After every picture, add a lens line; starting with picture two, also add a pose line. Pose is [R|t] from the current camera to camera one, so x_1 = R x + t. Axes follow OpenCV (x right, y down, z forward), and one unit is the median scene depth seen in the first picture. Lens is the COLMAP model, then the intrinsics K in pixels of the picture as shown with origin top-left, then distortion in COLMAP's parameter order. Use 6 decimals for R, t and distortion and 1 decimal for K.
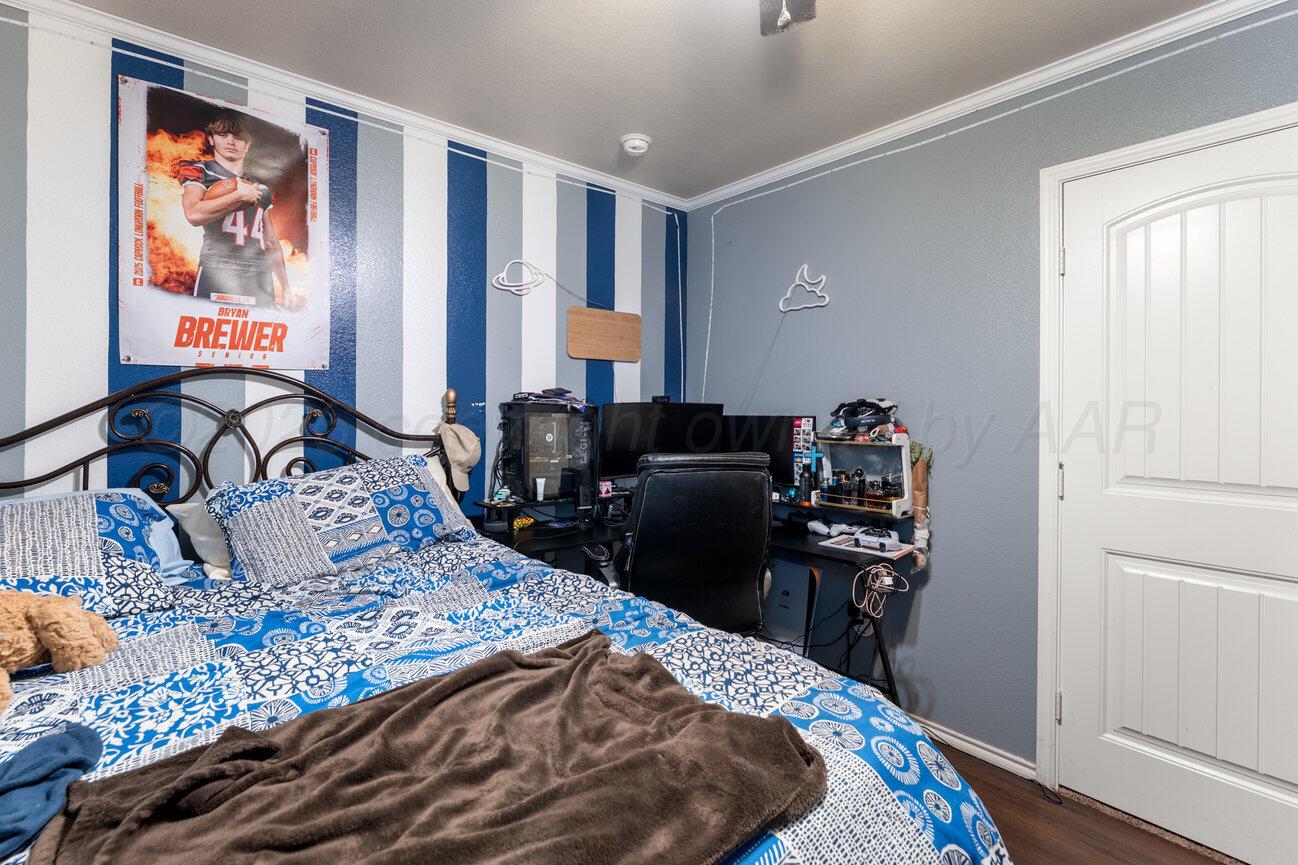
lens RADIAL K [[583.8, 0, 641.5], [0, 583.8, 407.9], [0, 0, 1]] dist [-0.000266, 0.000056]
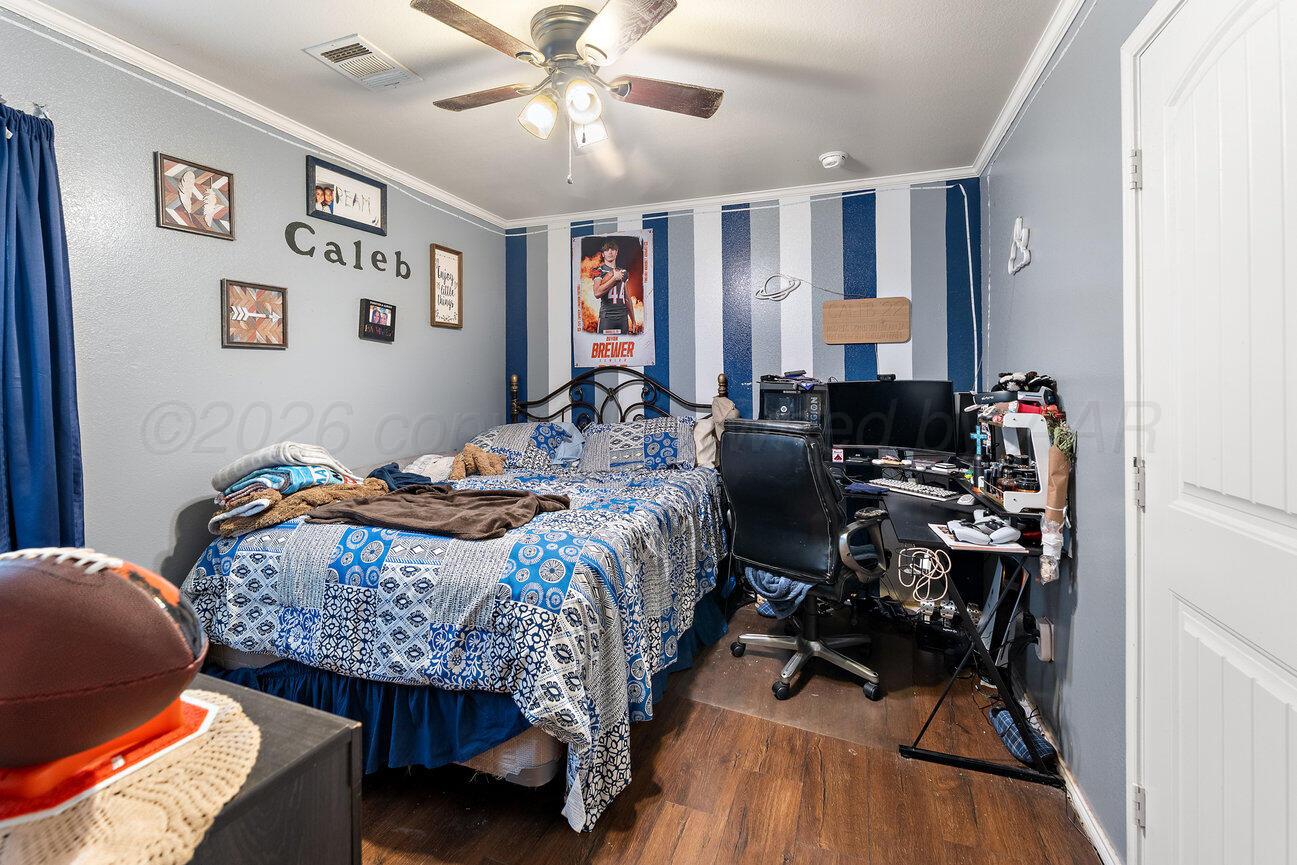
lens RADIAL K [[550.6, 0, 655.2], [0, 550.6, 391.1], [0, 0, 1]] dist [-0.003884, -0.000653]
pose [[0.516851, 0.000668, -0.856075, 0.931066], [0.001703, 0.999997, 0.001808, 0.010234], [0.856074, -0.002392, 0.516848, 0.157861]]
